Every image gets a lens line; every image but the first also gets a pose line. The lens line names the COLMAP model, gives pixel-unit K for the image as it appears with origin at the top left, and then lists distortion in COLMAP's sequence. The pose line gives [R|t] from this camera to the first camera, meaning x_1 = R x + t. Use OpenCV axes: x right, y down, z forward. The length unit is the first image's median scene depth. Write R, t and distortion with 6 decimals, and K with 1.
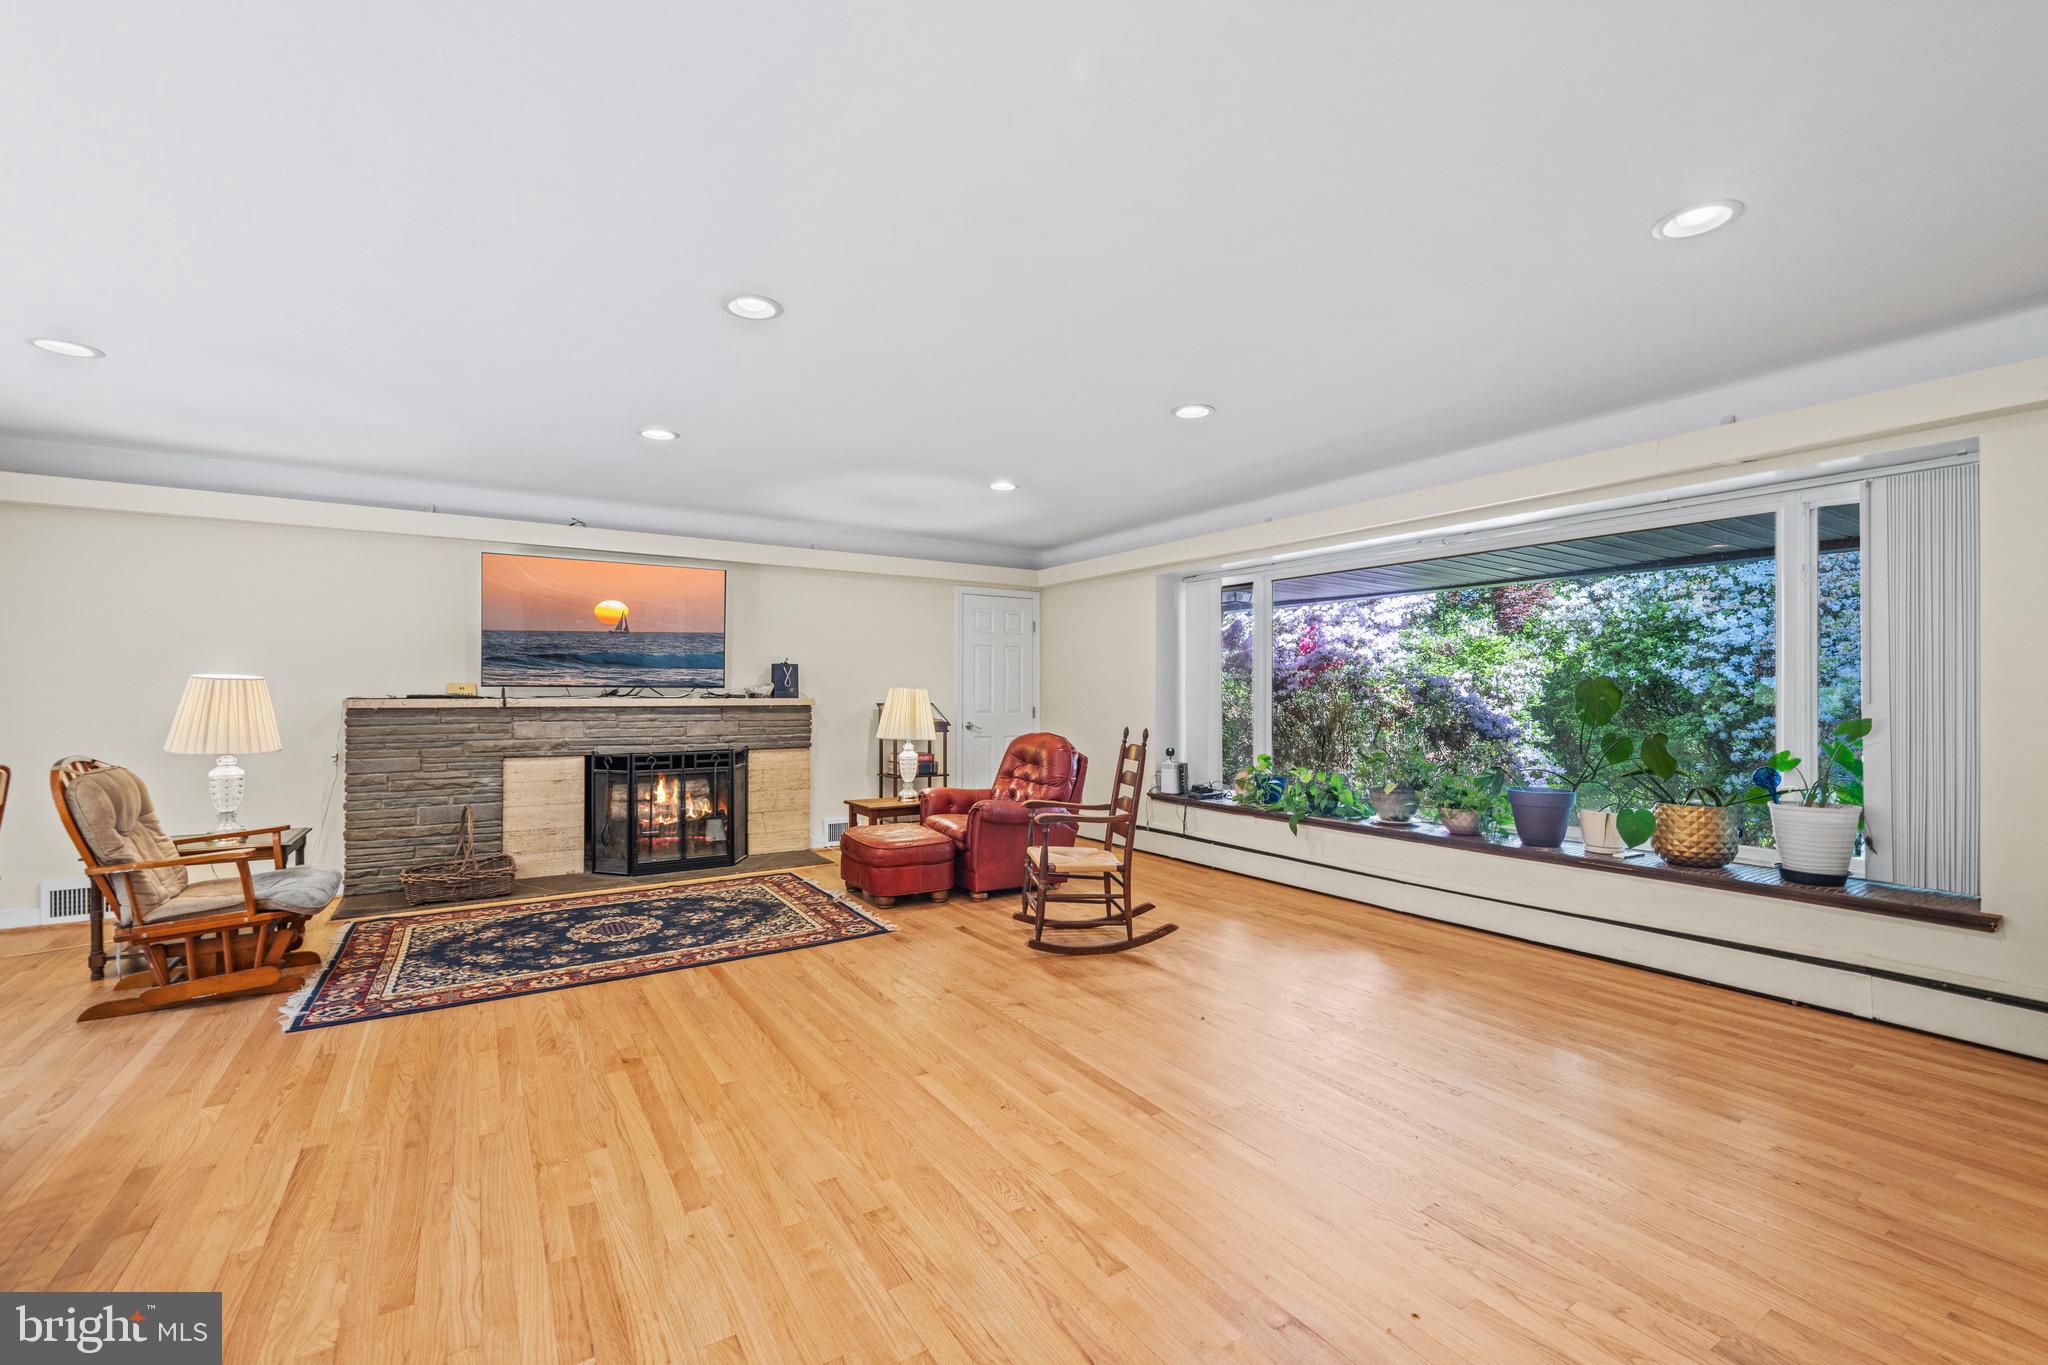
lens RADIAL K [[888.3, 0, 1022.2], [0, 888.3, 689.0], [0, 0, 1]] dist [-0.000234, -0.000002]
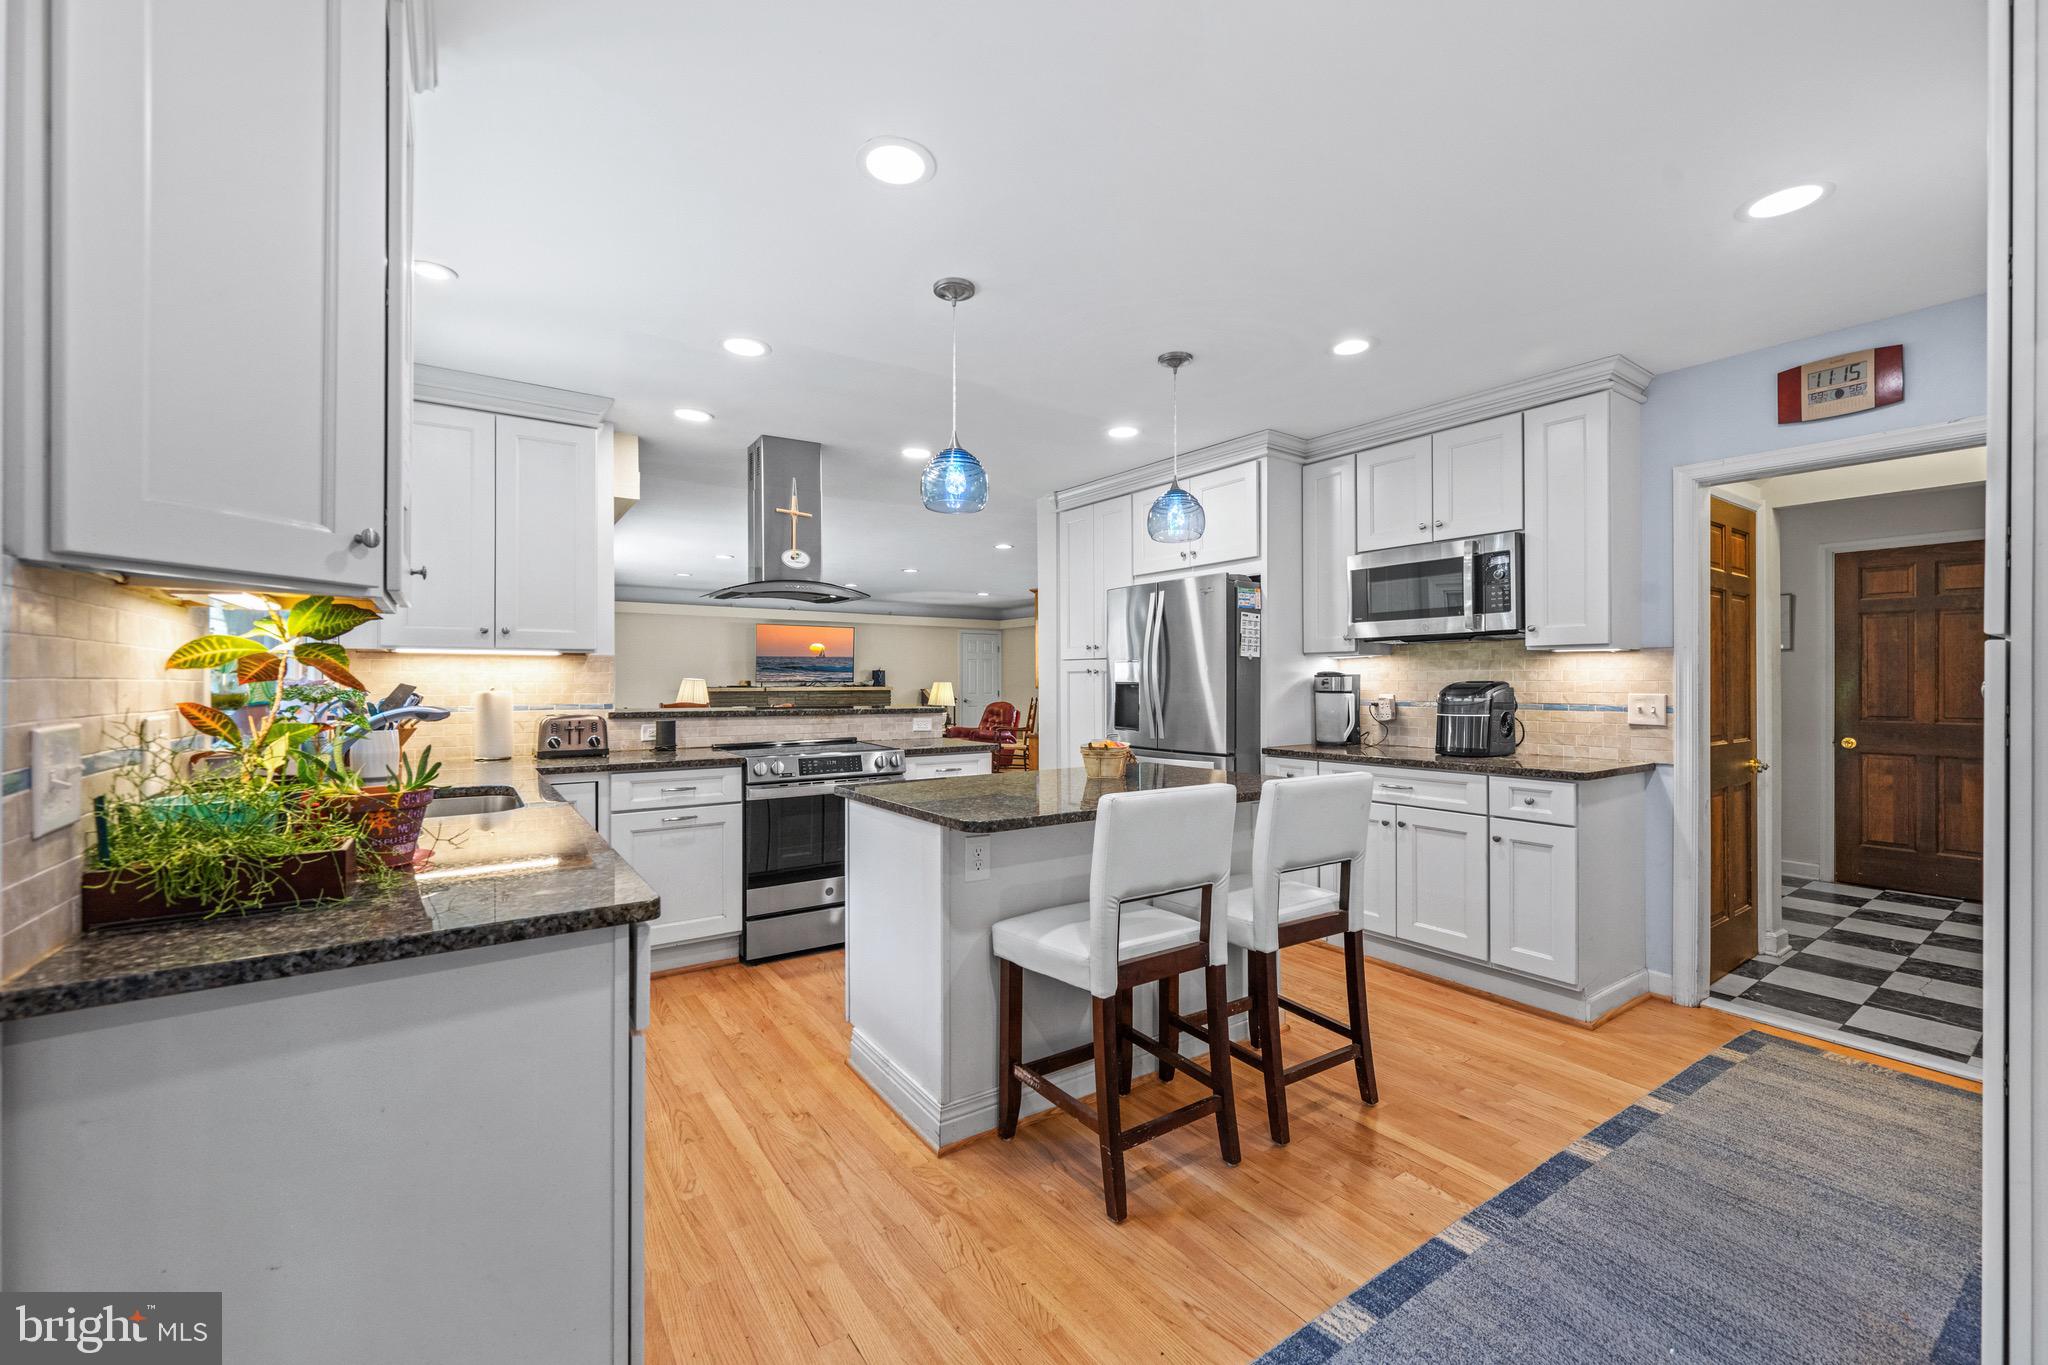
lens RADIAL K [[828.2, 0, 1023.7], [0, 828.2, 685.9], [0, 0, 1]] dist [-0.001462, 0.000437]
pose [[0.999216, 0.005316, 0.039237, -0.002699], [-0.005443, 0.999980, 0.003141, 0.000753], [-0.039219, -0.003352, 0.999225, -1.078573]]
